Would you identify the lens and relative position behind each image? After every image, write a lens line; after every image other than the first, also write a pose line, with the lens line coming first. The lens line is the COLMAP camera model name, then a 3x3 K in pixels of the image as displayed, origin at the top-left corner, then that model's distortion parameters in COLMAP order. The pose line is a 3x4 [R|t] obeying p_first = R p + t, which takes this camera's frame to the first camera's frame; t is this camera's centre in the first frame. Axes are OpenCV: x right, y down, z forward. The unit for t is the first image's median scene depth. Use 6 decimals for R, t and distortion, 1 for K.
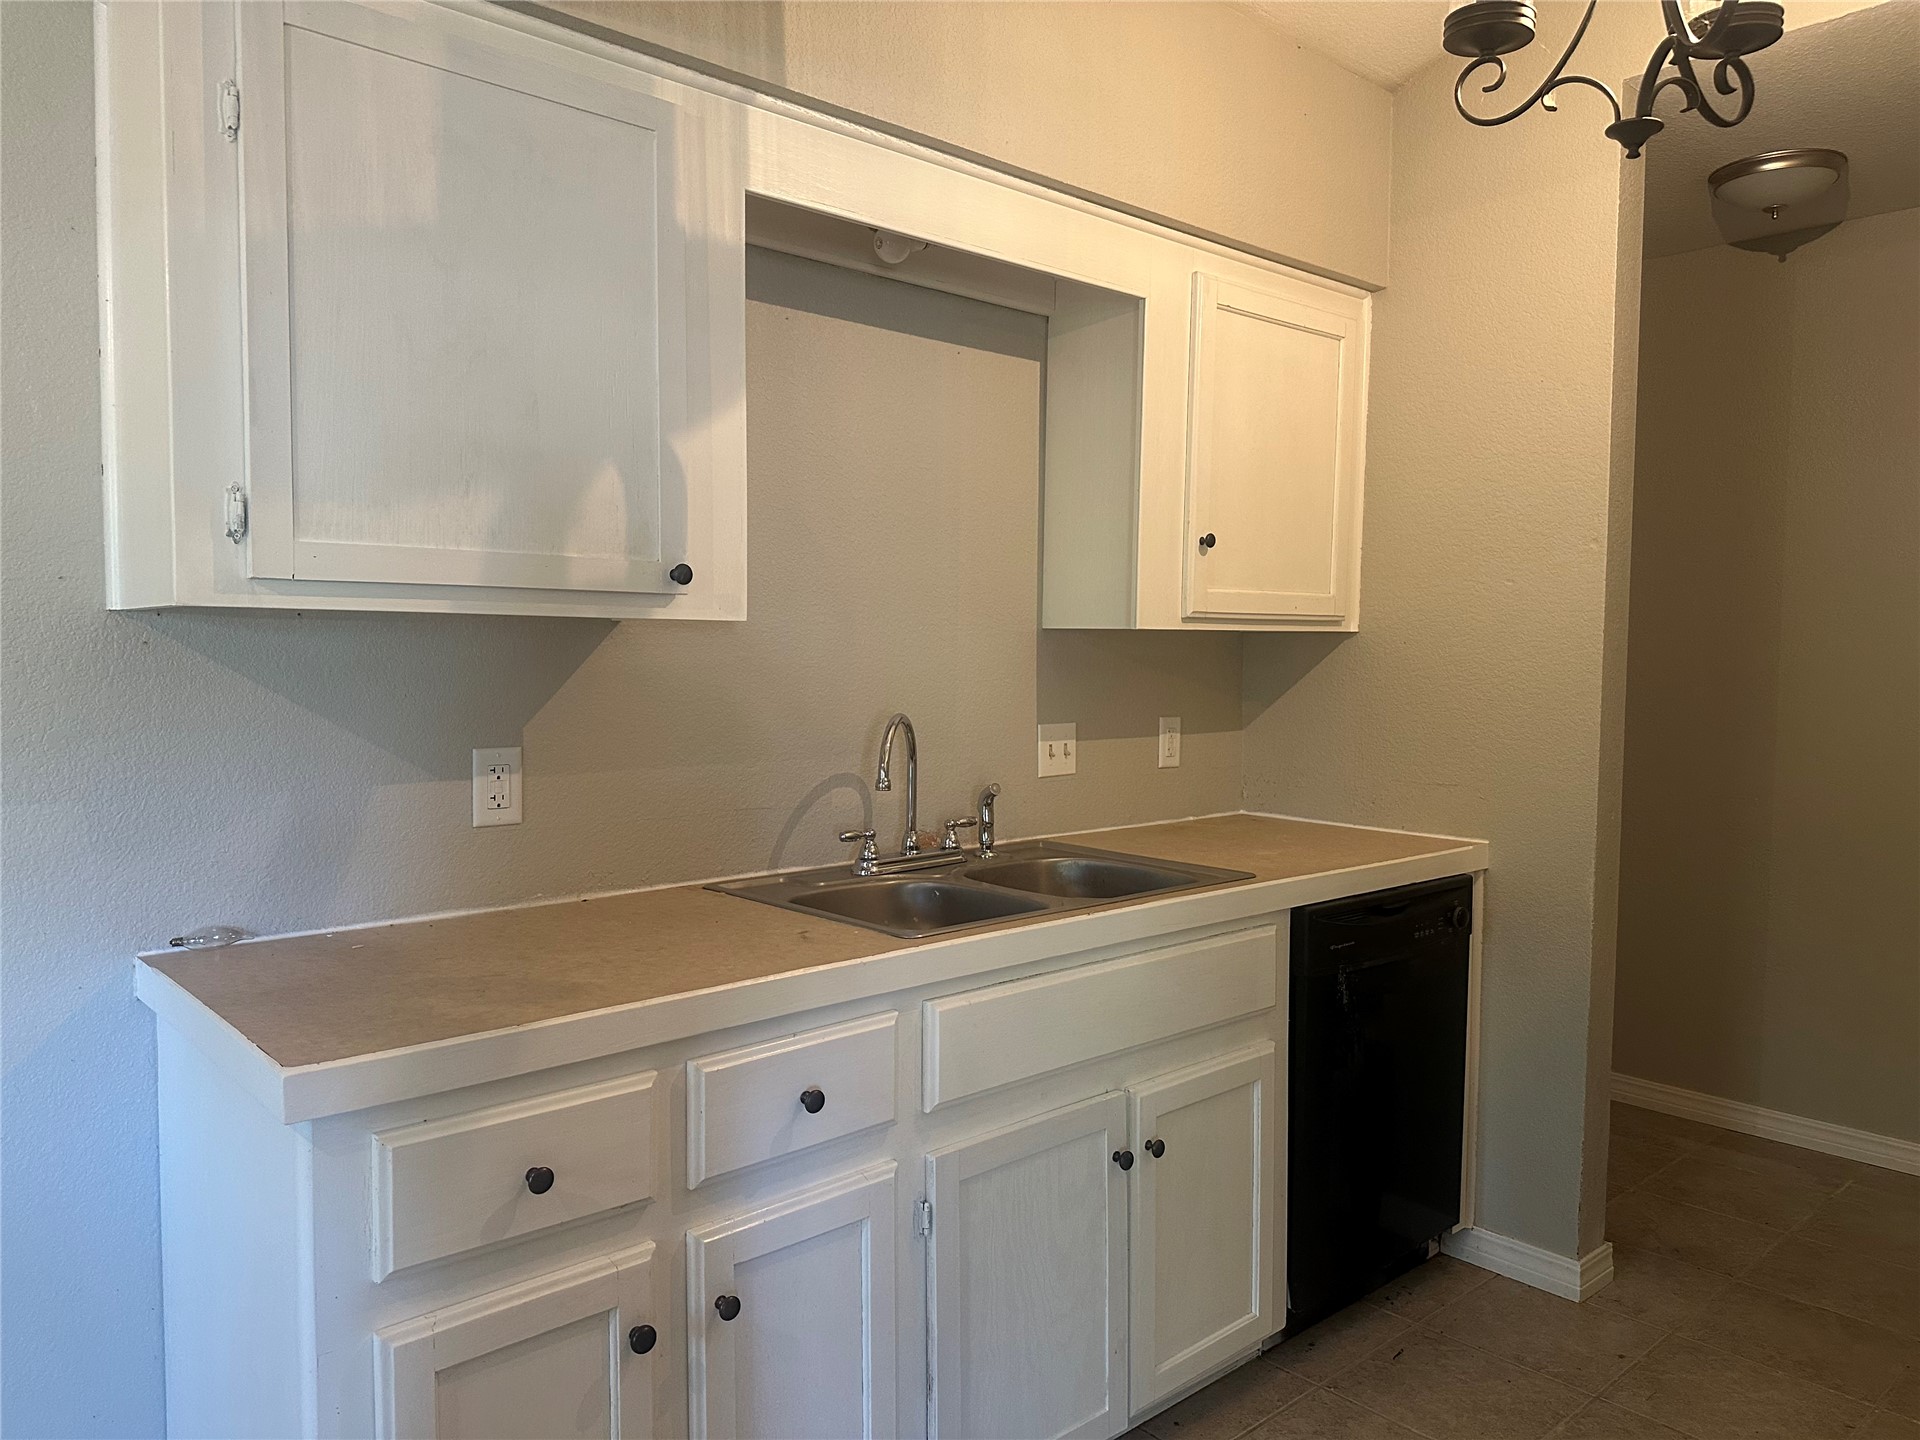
lens RADIAL K [[1373.8, 0, 941.4], [0, 1373.8, 717.6], [0, 0, 1]] dist [0.036108, -0.019161]
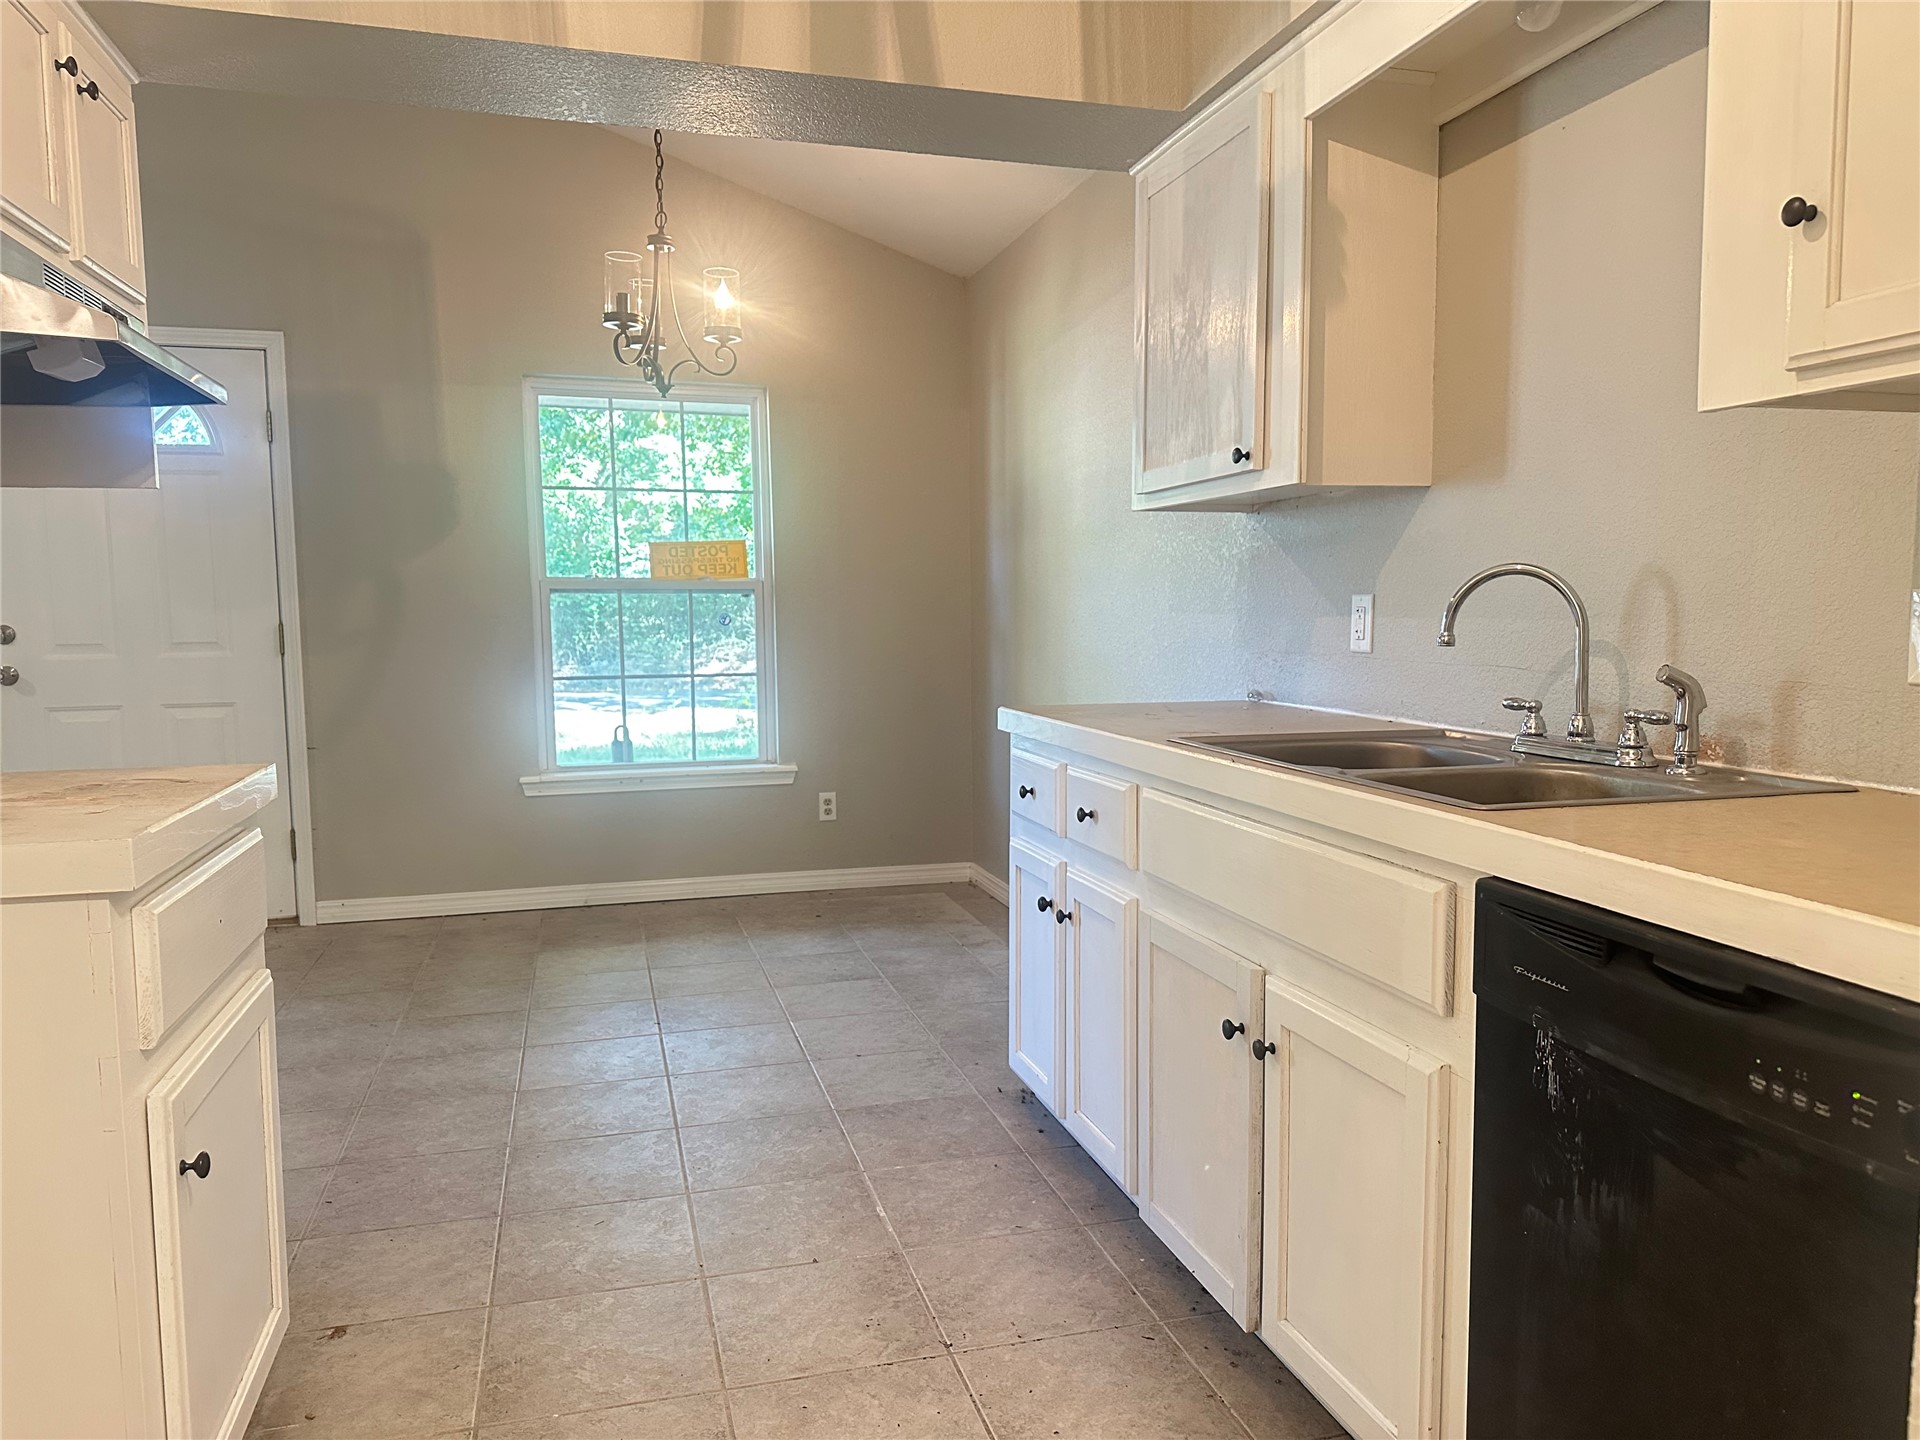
lens RADIAL K [[1373.8, 0, 965.5], [0, 1373.8, 727.0], [0, 0, 1]] dist [0.036108, -0.019161]
pose [[-0.441763, 0.076338, -0.893878, 0.855671], [-0.042917, 0.993434, 0.106050, 0.019857], [0.896105, 0.085211, -0.435586, 1.015184]]
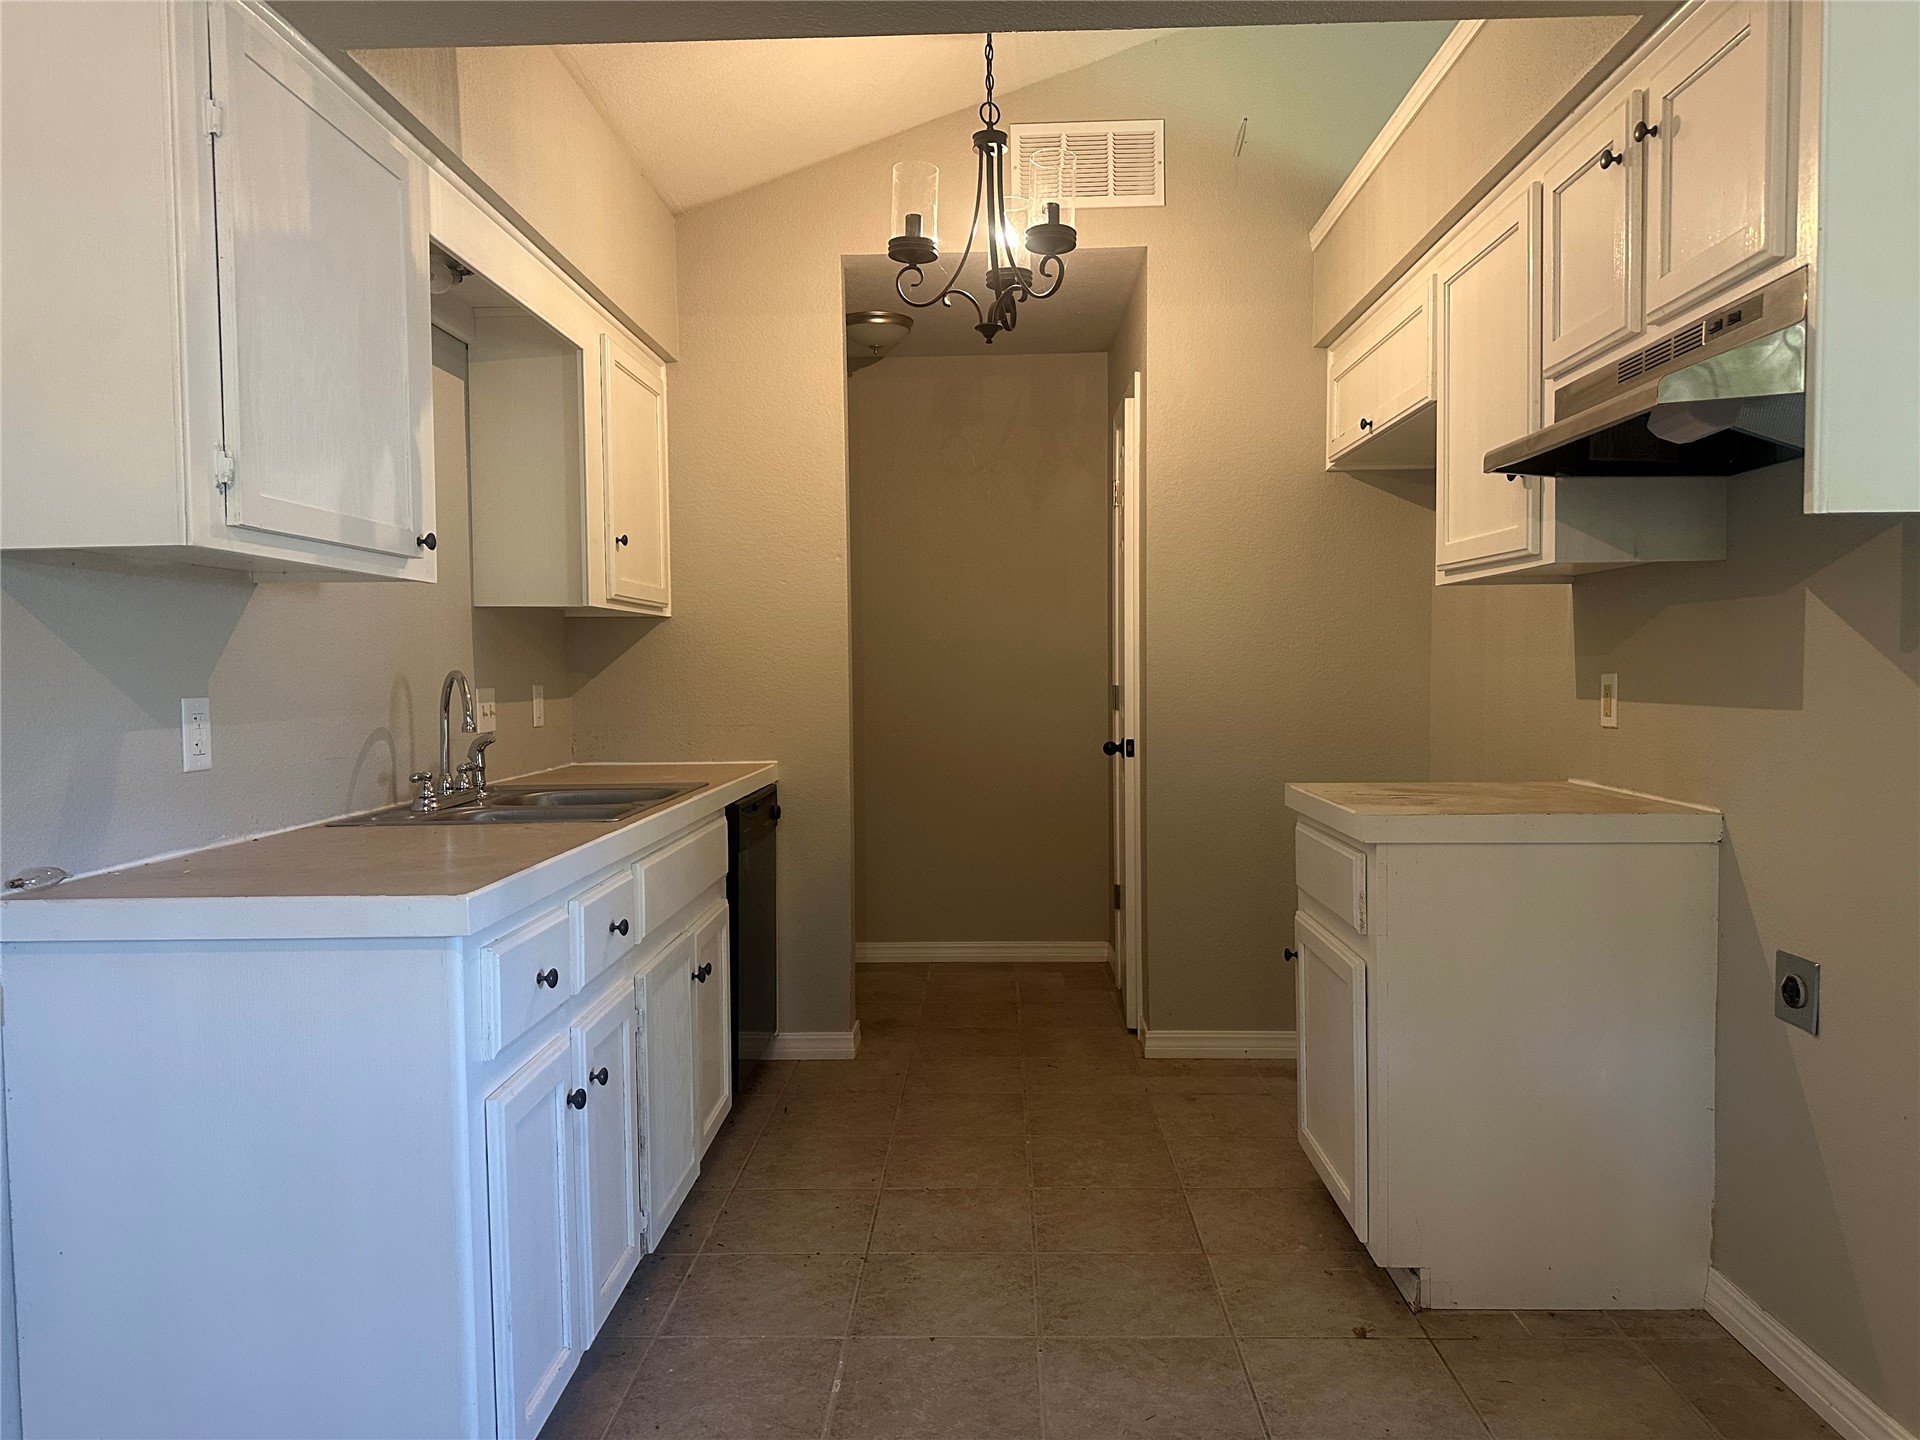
lens RADIAL K [[1373.8, 0, 969.2], [0, 1373.8, 727.0], [0, 0, 1]] dist [0.036108, -0.019161]
pose [[0.684706, -0.047181, 0.727290, -0.563791], [0.055254, 0.998391, 0.012750, 0.051853], [-0.726722, 0.031456, 0.686211, -0.138708]]
